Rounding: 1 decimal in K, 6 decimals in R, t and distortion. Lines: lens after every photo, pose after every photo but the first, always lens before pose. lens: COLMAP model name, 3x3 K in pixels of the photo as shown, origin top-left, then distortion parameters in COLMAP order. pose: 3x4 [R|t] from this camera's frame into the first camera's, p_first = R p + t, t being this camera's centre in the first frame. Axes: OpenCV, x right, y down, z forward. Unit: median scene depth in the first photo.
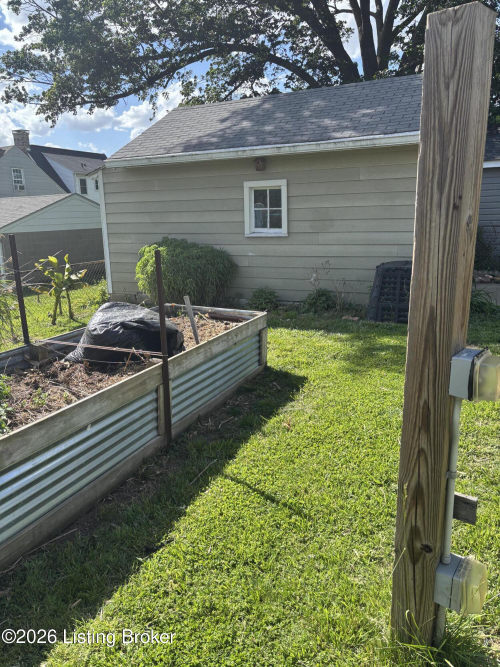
lens RADIAL K [[501.5, 0, 249.5], [0, 501.5, 333.6], [0, 0, 1]] dist [-0.000556, -0.001991]
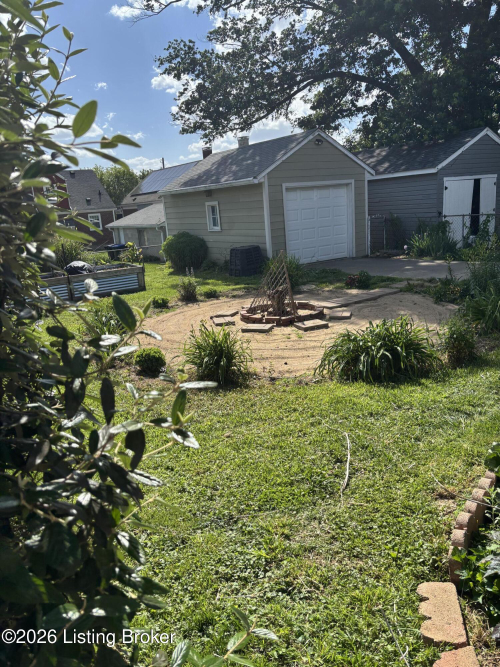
lens RADIAL K [[501.5, 0, 250.4], [0, 501.5, 333.7], [0, 0, 1]] dist [-0.000556, -0.001991]
pose [[0.889037, 0.083041, -0.450242, 1.036918], [-0.065579, 0.996370, 0.054277, 0.077116], [0.453115, -0.018728, 0.891255, -0.617555]]
